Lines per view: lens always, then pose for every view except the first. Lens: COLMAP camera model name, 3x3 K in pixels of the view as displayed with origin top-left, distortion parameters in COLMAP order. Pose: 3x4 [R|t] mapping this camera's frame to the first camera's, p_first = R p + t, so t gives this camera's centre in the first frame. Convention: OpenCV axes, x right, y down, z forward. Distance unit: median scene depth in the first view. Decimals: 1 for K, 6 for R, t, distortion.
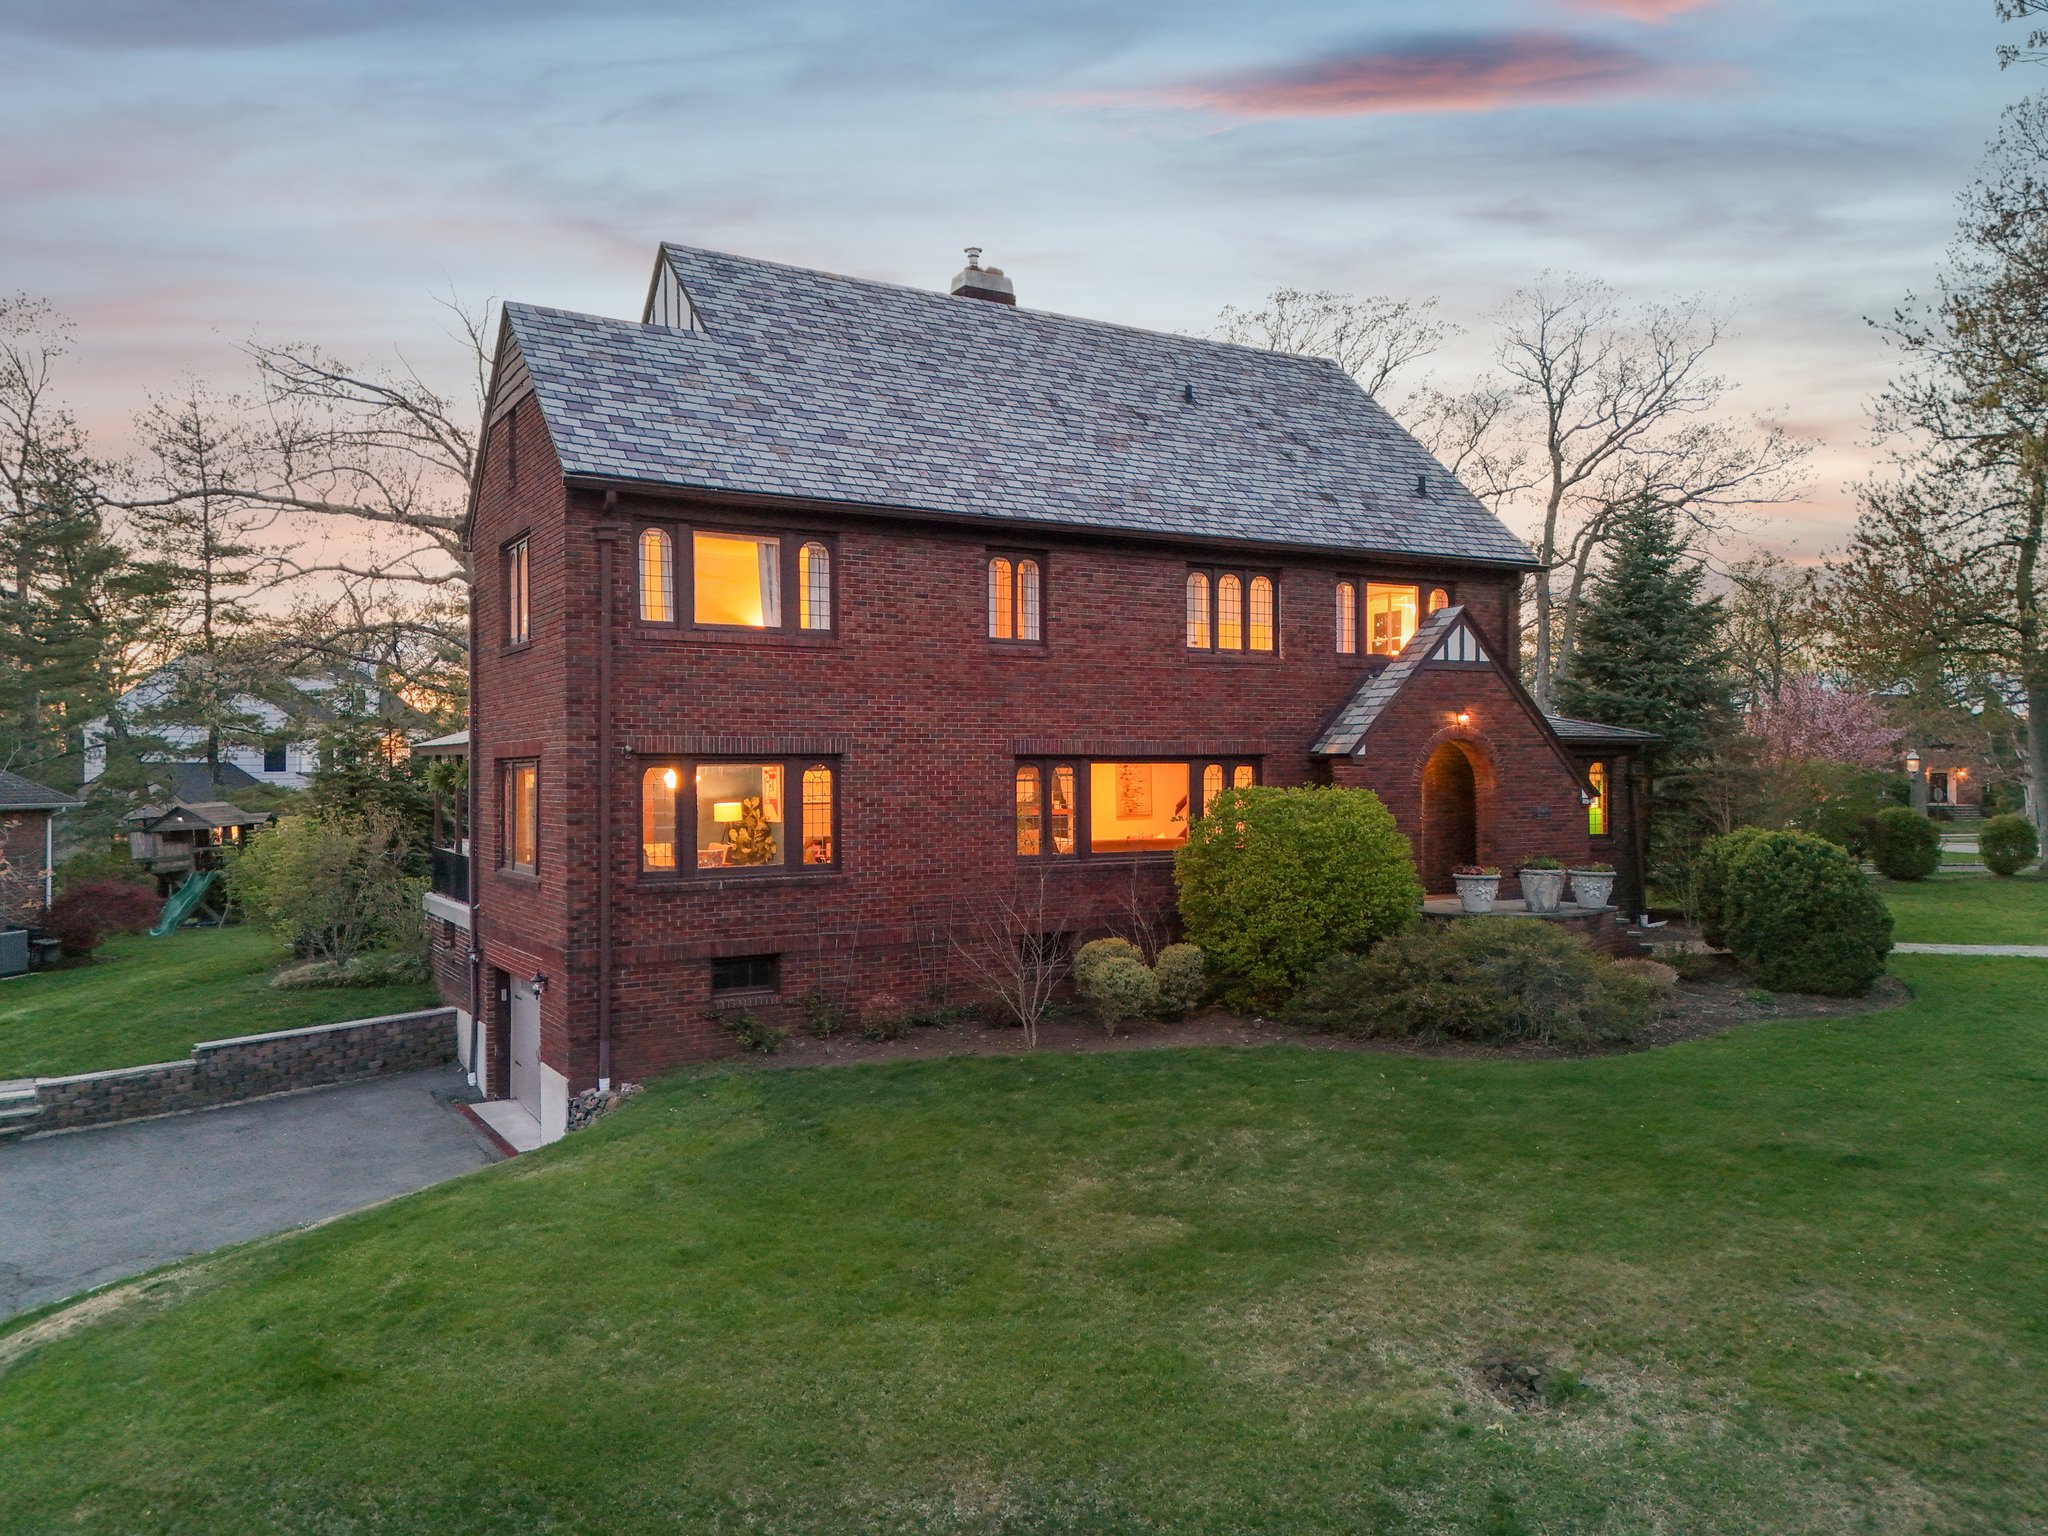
lens RADIAL K [[1505.6, 0, 1011.4], [0, 1505.6, 764.8], [0, 0, 1]] dist [0.032750, -0.007868]
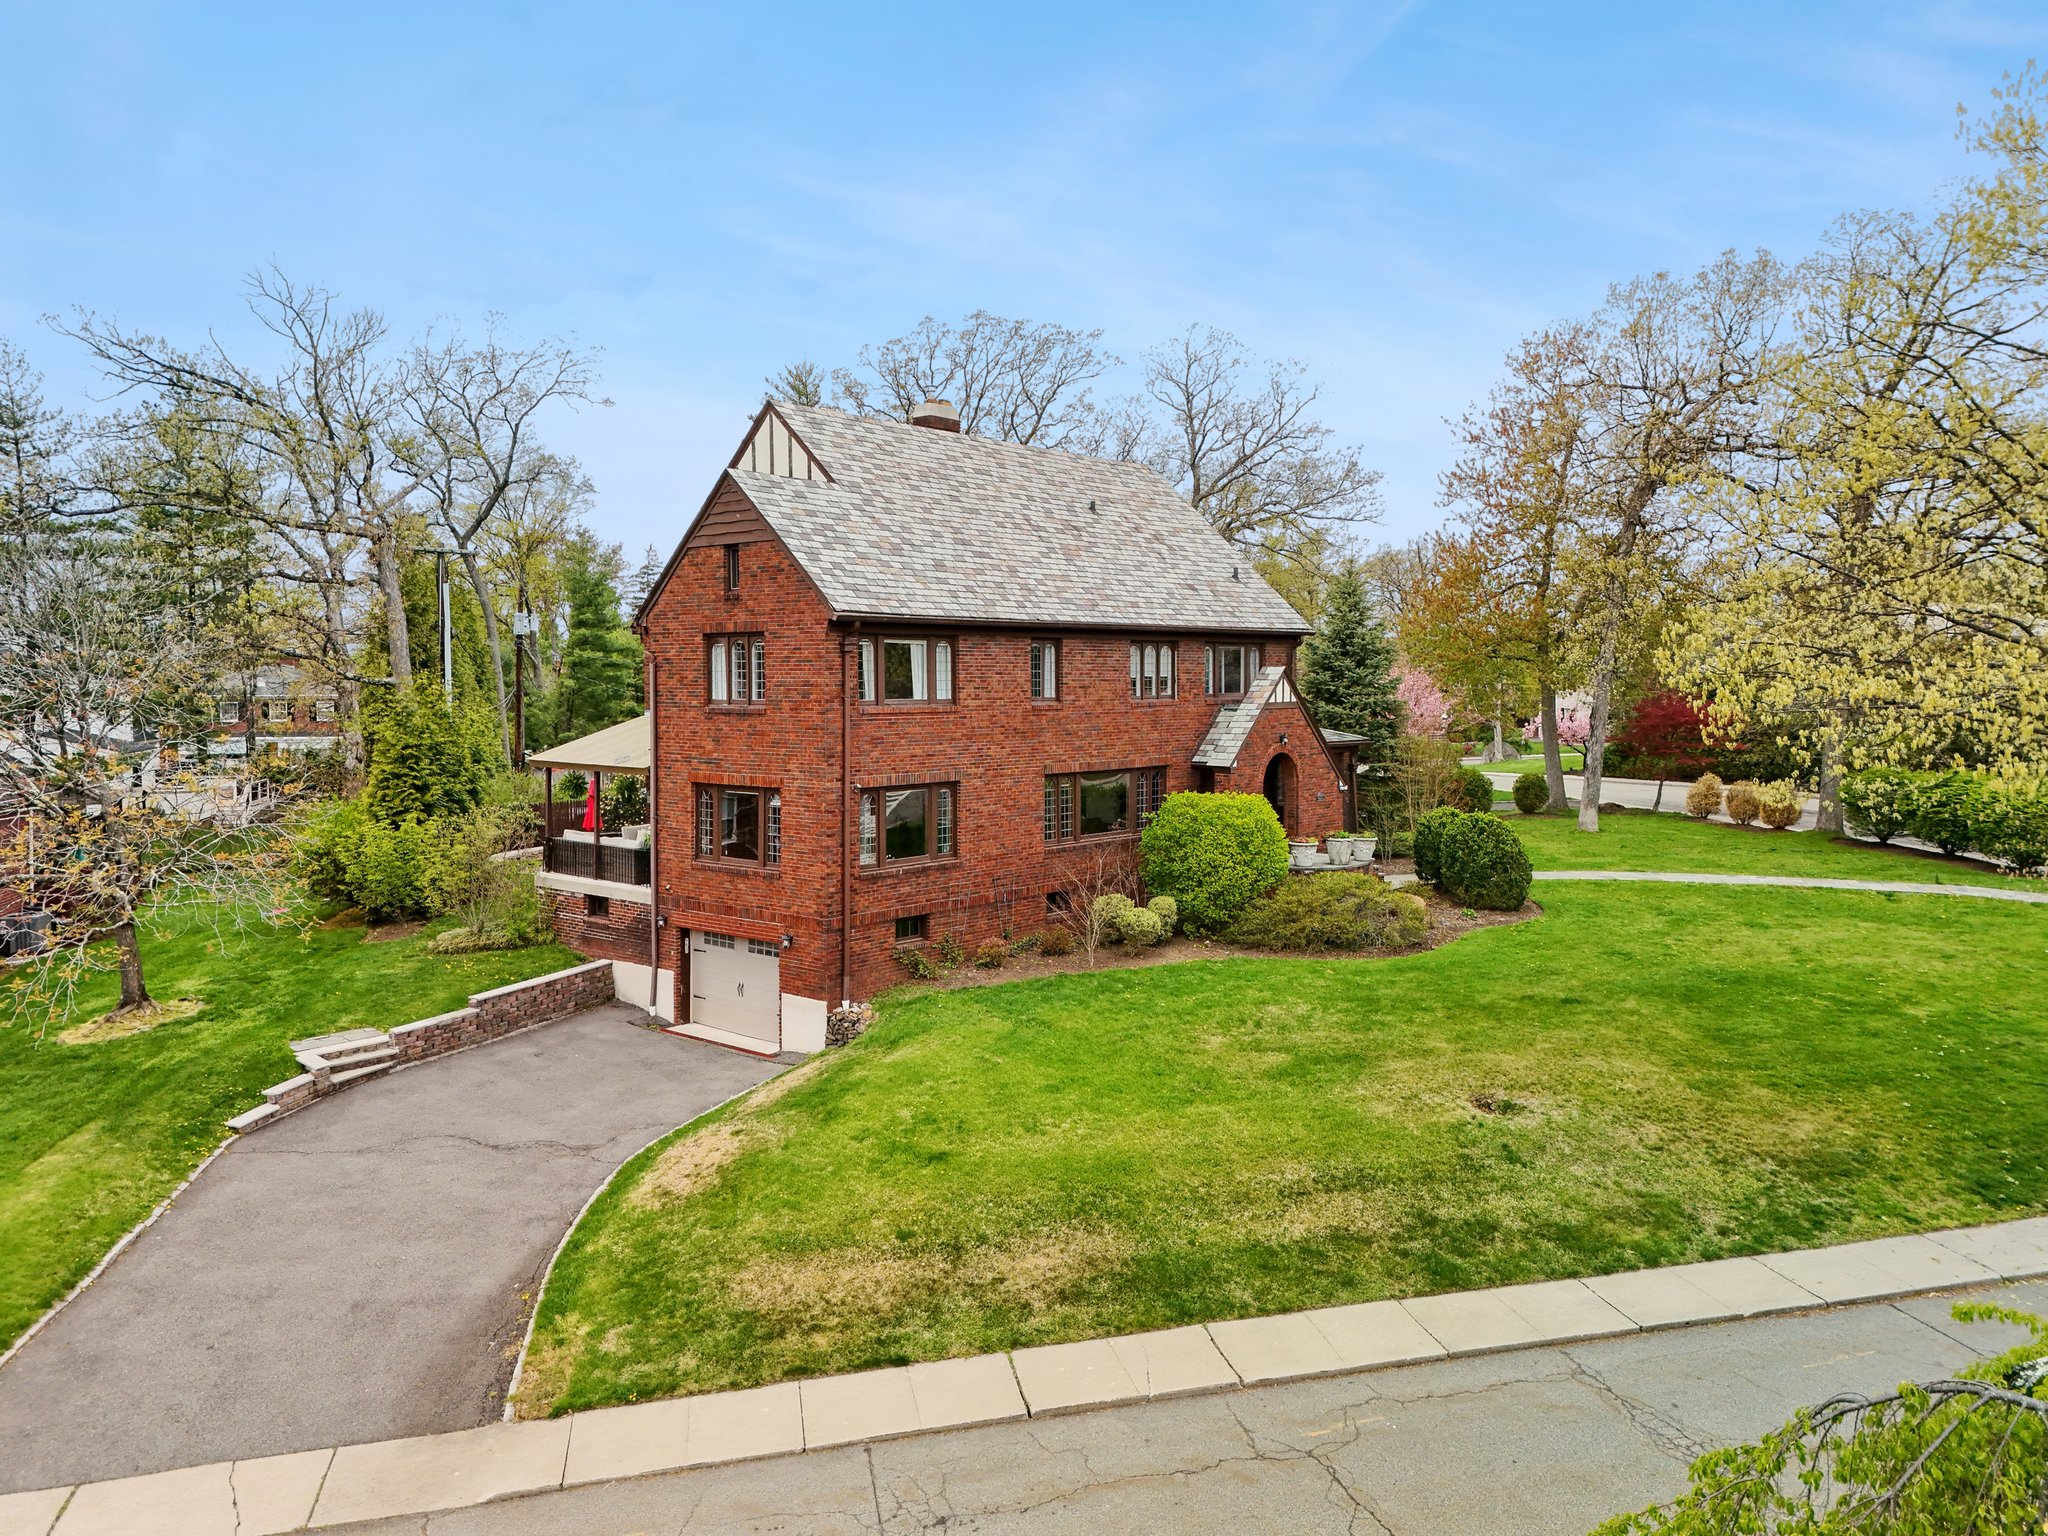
lens RADIAL K [[1513.1, 0, 1009.9], [0, 1513.1, 724.1], [0, 0, 1]] dist [0.066277, -0.041291]
pose [[0.951384, -0.005259, 0.307963, -0.517850], [-0.005581, 0.999396, 0.034307, -0.113662], [-0.307957, -0.034358, 0.950780, -0.452926]]
